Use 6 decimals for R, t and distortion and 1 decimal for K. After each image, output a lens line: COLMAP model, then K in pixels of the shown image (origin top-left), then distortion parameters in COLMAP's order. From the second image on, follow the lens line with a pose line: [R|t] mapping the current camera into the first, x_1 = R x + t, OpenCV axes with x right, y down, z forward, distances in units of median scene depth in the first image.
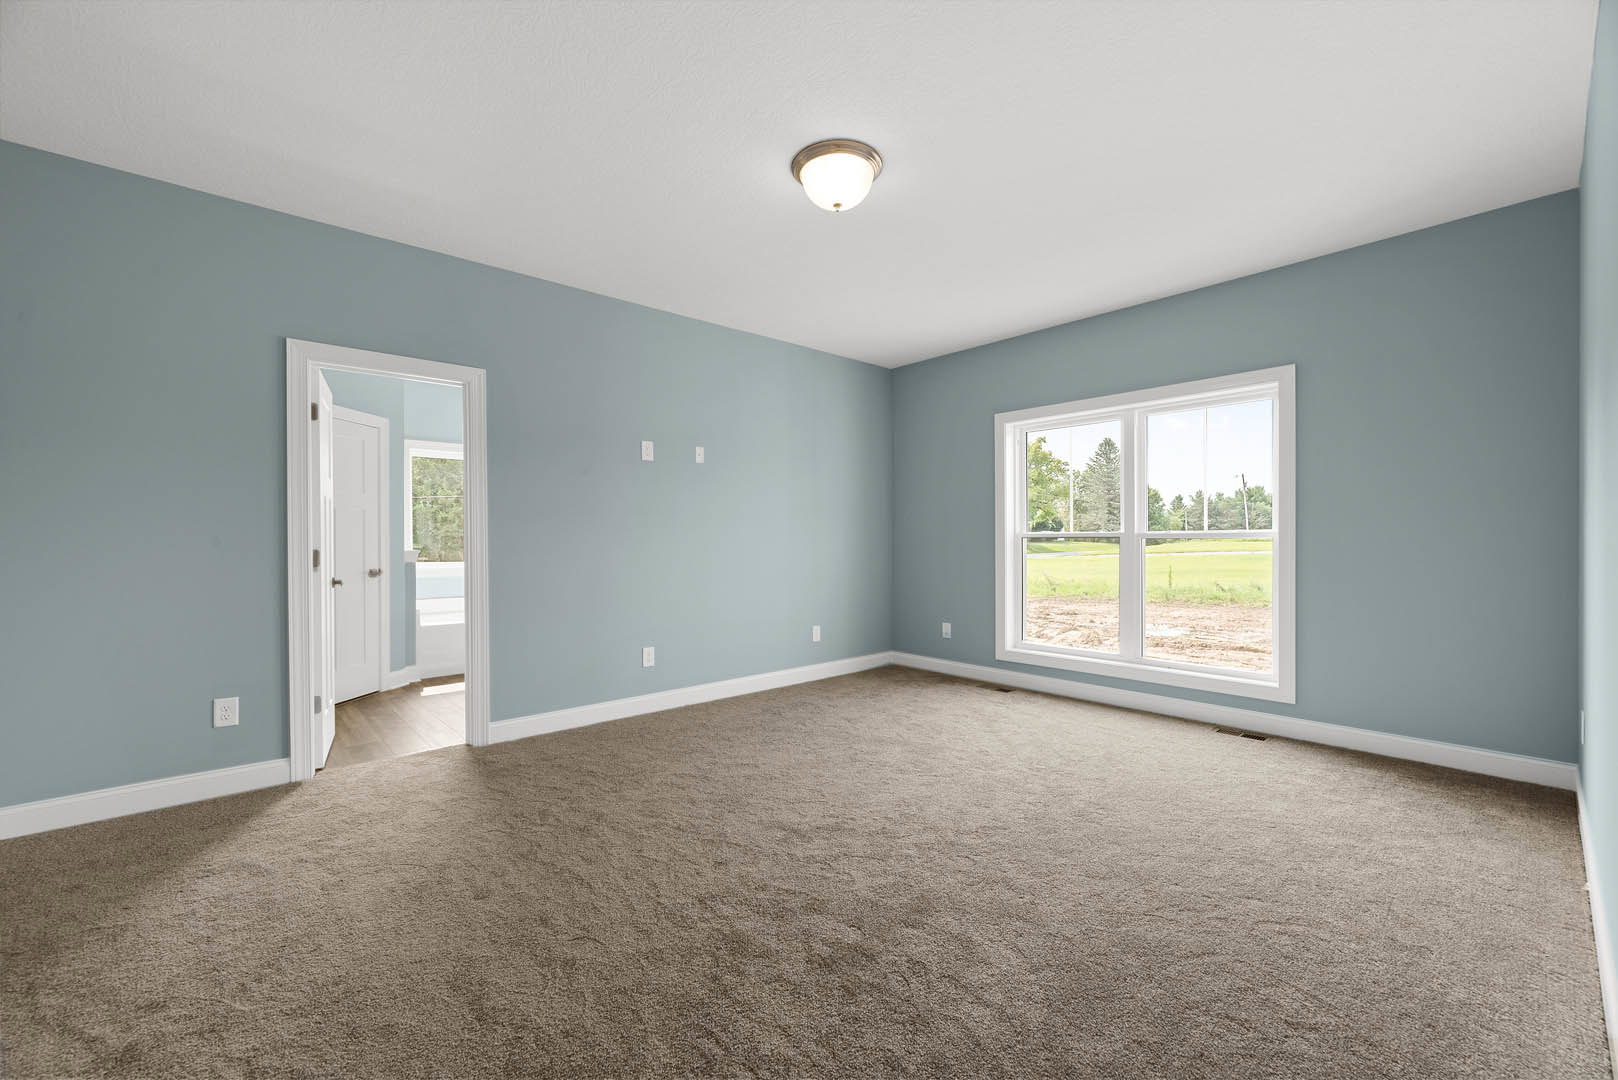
lens RADIAL K [[661.7, 0, 801.2], [0, 661.7, 553.2], [0, 0, 1]] dist [0.001742, 0.000152]
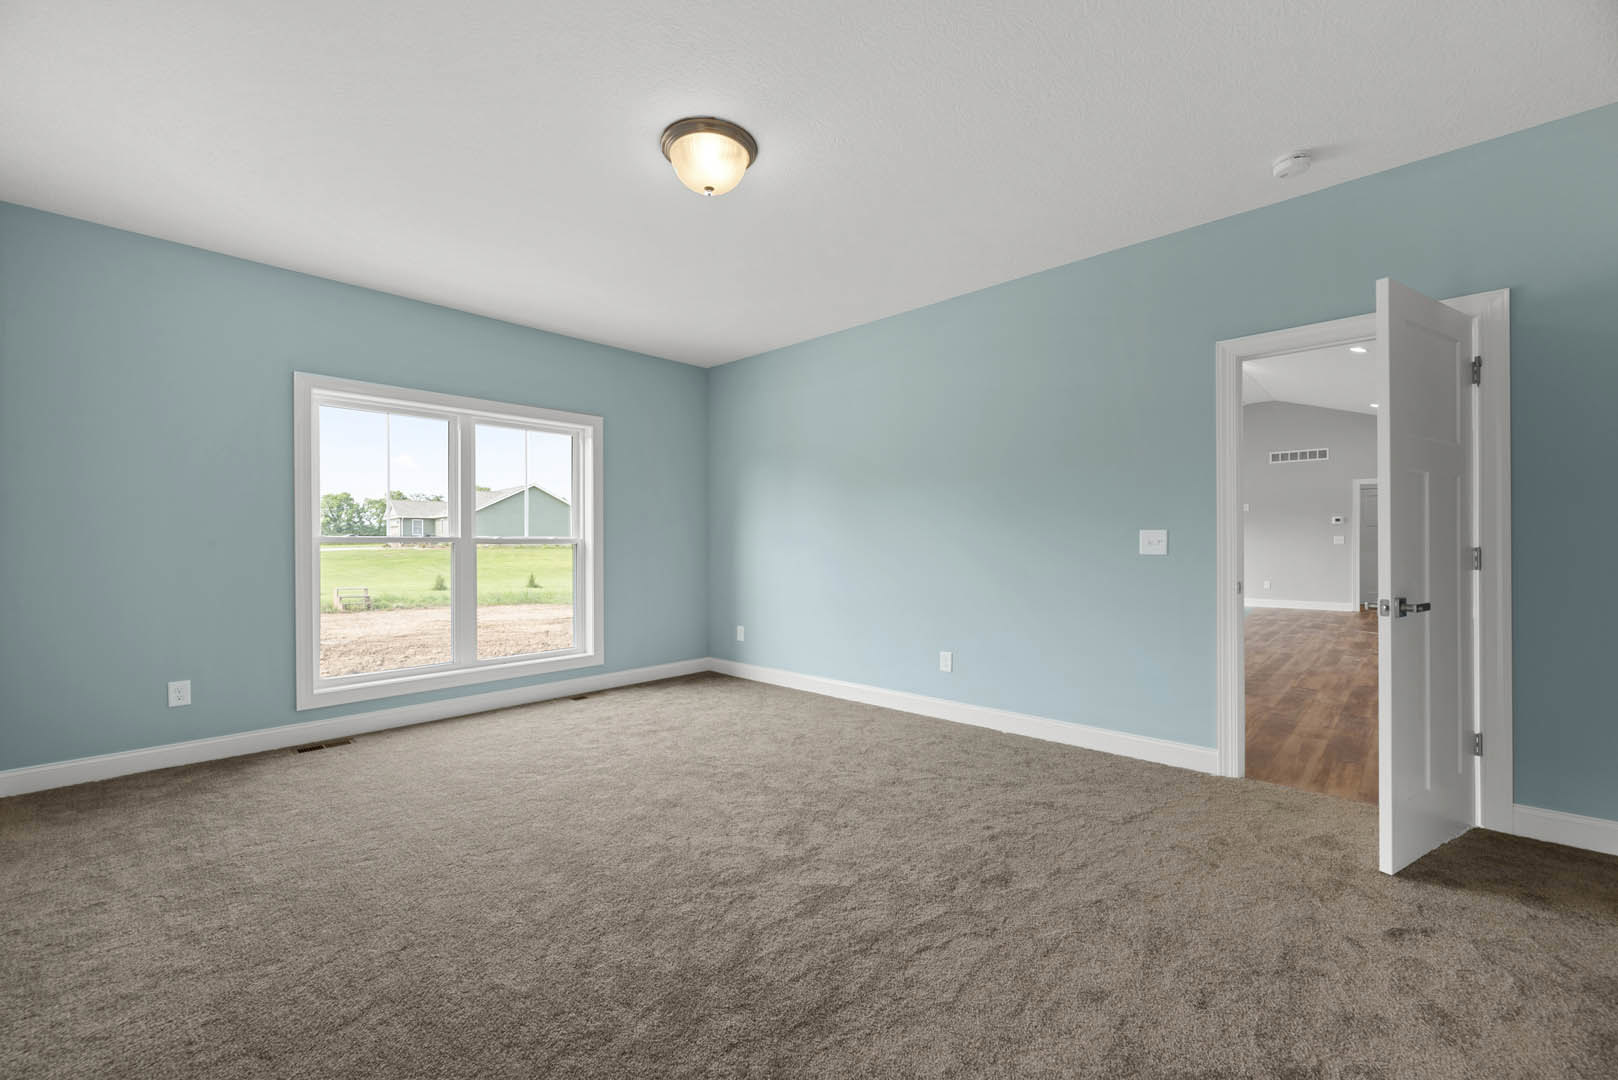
lens RADIAL K [[651.4, 0, 804.8], [0, 651.4, 544.2], [0, 0, 1]] dist [-0.002961, 0.000031]
pose [[-0.062670, -0.002388, 0.998031, -0.554820], [0.031891, 0.999482, 0.004394, -0.009574], [-0.997525, 0.032103, -0.062561, 0.591518]]
